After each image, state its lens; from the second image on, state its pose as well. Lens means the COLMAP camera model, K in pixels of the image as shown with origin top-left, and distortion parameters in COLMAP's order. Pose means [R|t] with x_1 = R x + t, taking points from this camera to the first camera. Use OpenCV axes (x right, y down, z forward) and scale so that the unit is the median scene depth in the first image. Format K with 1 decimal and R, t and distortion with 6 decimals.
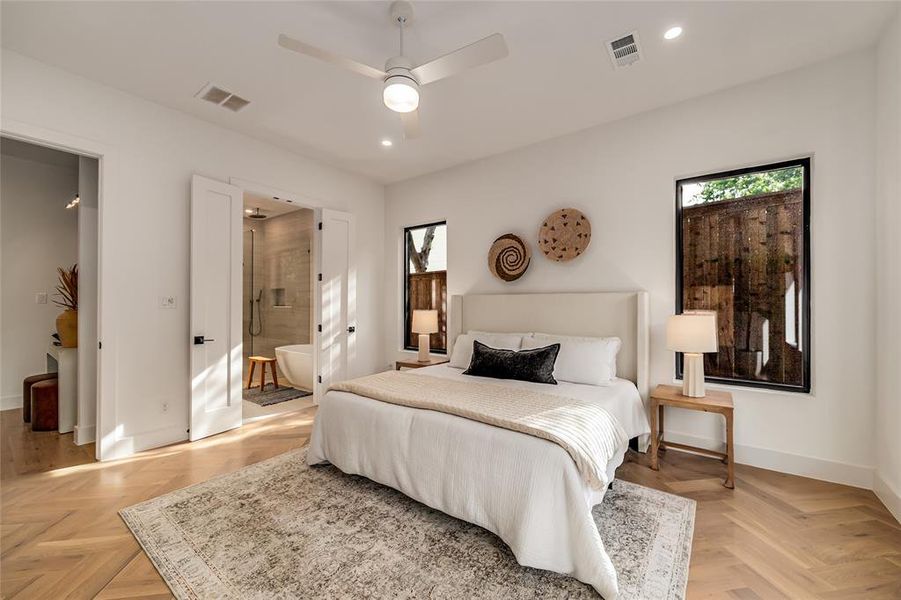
lens RADIAL K [[354.6, 0, 466.9], [0, 354.6, 303.0], [0, 0, 1]] dist [0.001117, 0.000051]
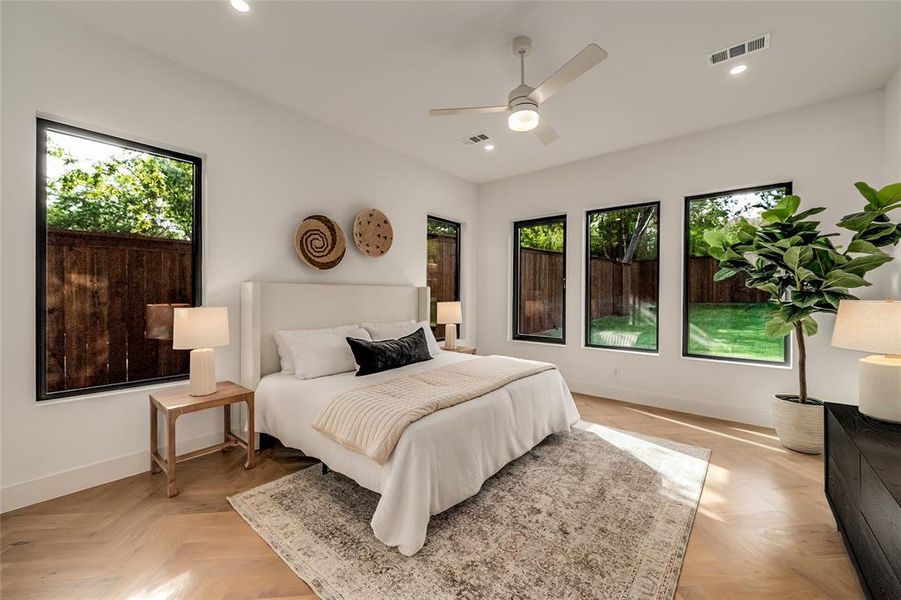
lens RADIAL K [[352.8, 0, 452.8], [0, 352.8, 298.7], [0, 0, 1]] dist [-0.001192, -0.000341]
pose [[0.073632, -0.004896, 0.997273, -0.835338], [0.001811, 0.999987, 0.004776, 0.008352], [-0.997284, 0.001454, 0.073639, 0.702161]]
